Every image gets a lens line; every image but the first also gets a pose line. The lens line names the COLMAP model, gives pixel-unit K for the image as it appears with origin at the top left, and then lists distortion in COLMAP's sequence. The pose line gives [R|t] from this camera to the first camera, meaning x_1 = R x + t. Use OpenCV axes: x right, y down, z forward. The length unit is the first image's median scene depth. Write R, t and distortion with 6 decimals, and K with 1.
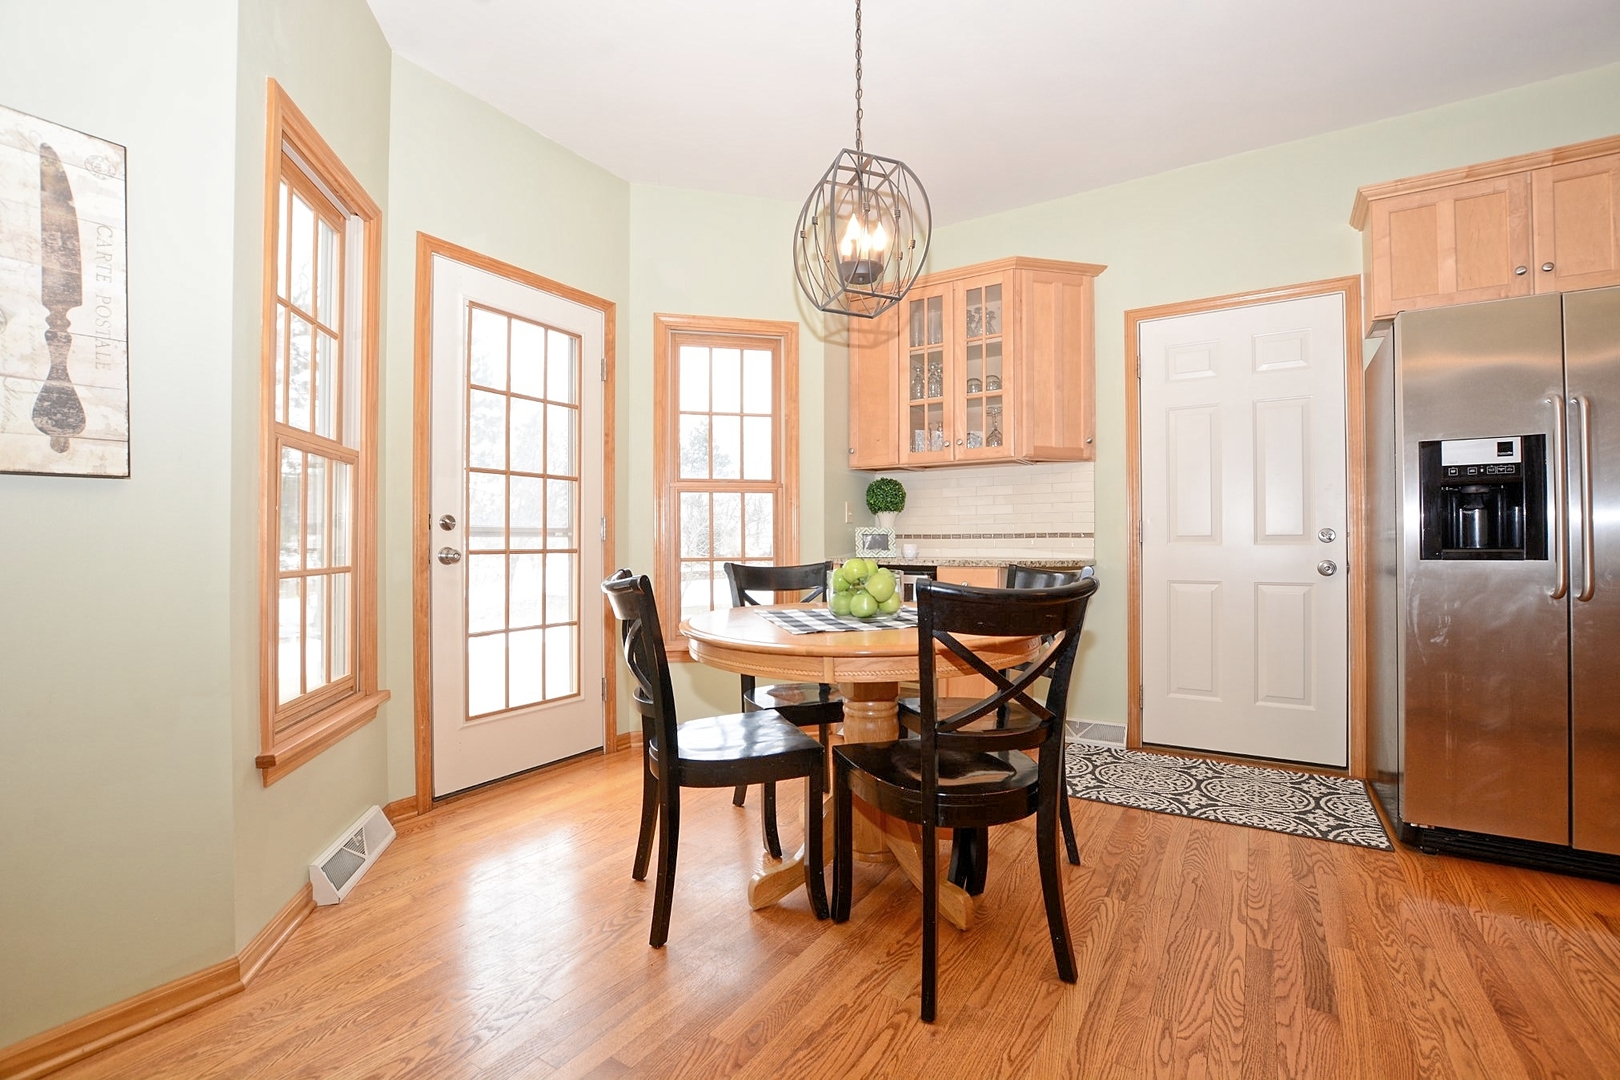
lens RADIAL K [[710.2, 0, 815.0], [0, 710.2, 544.0], [0, 0, 1]] dist [-0.023222, 0.001340]
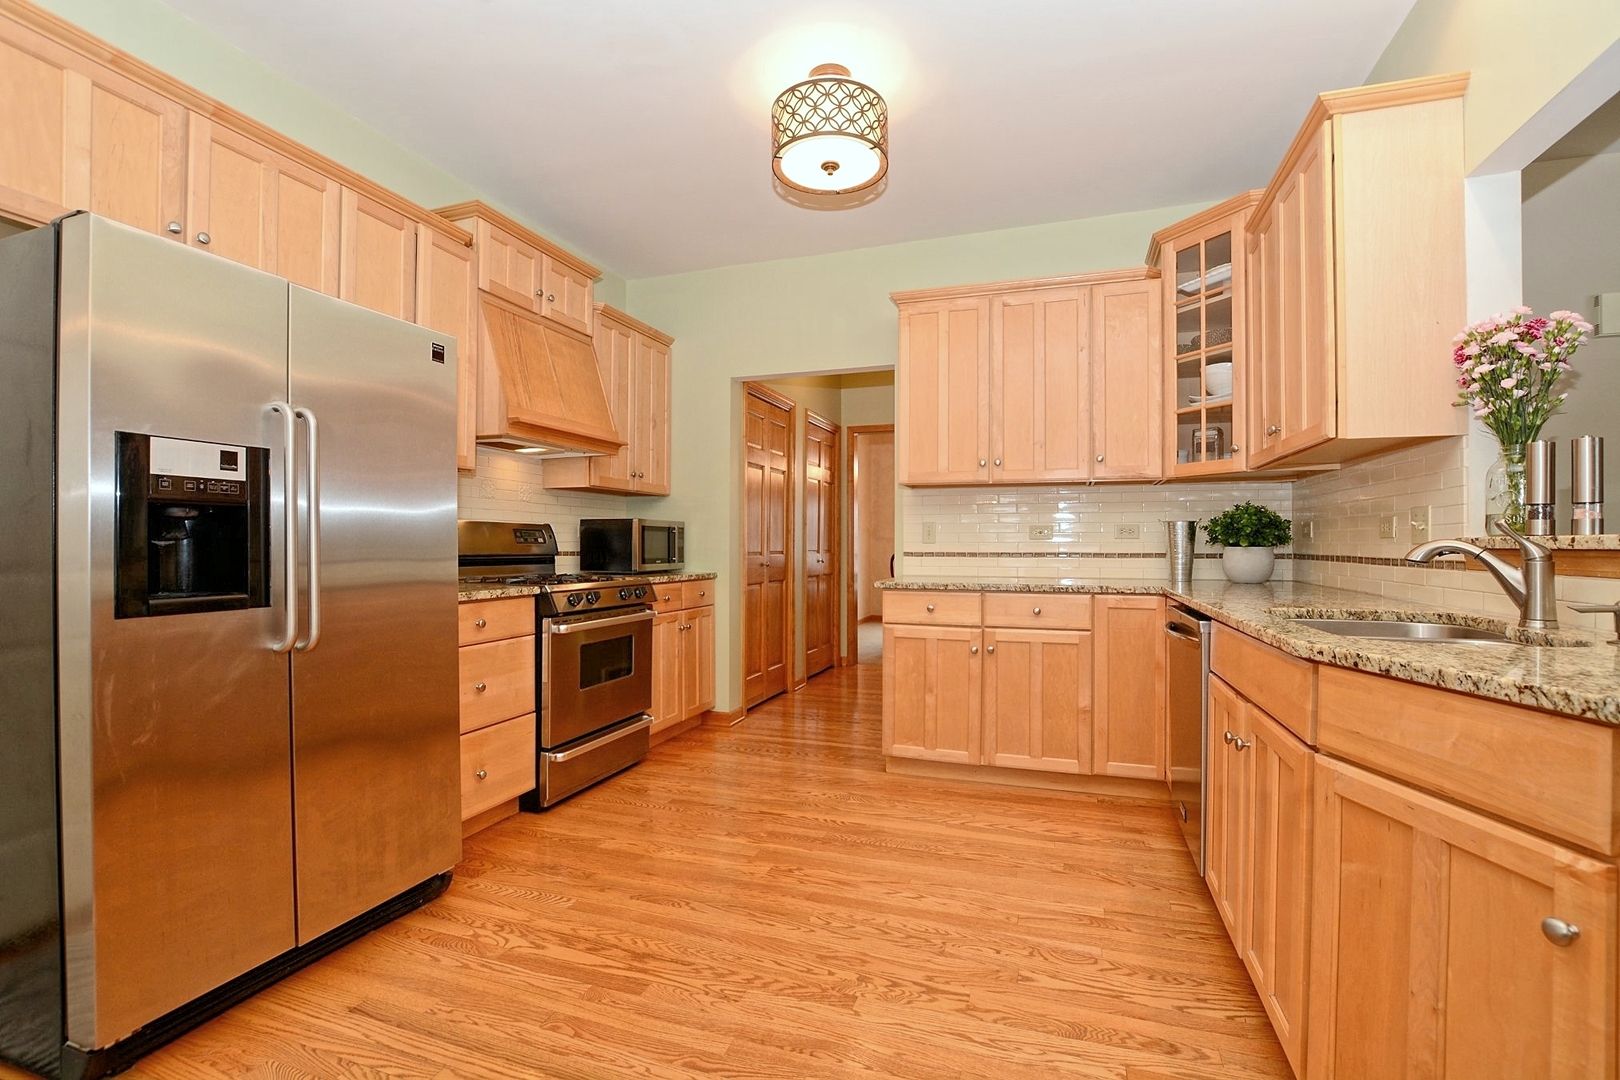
lens RADIAL K [[710.2, 0, 815.0], [0, 710.2, 544.0], [0, 0, 1]] dist [-0.023222, 0.001340]
pose [[-0.226776, 0.004174, 0.973938, 0.118368], [-0.000658, 0.999990, -0.004439, -0.043460], [-0.973947, -0.001648, -0.226771, 0.541246]]
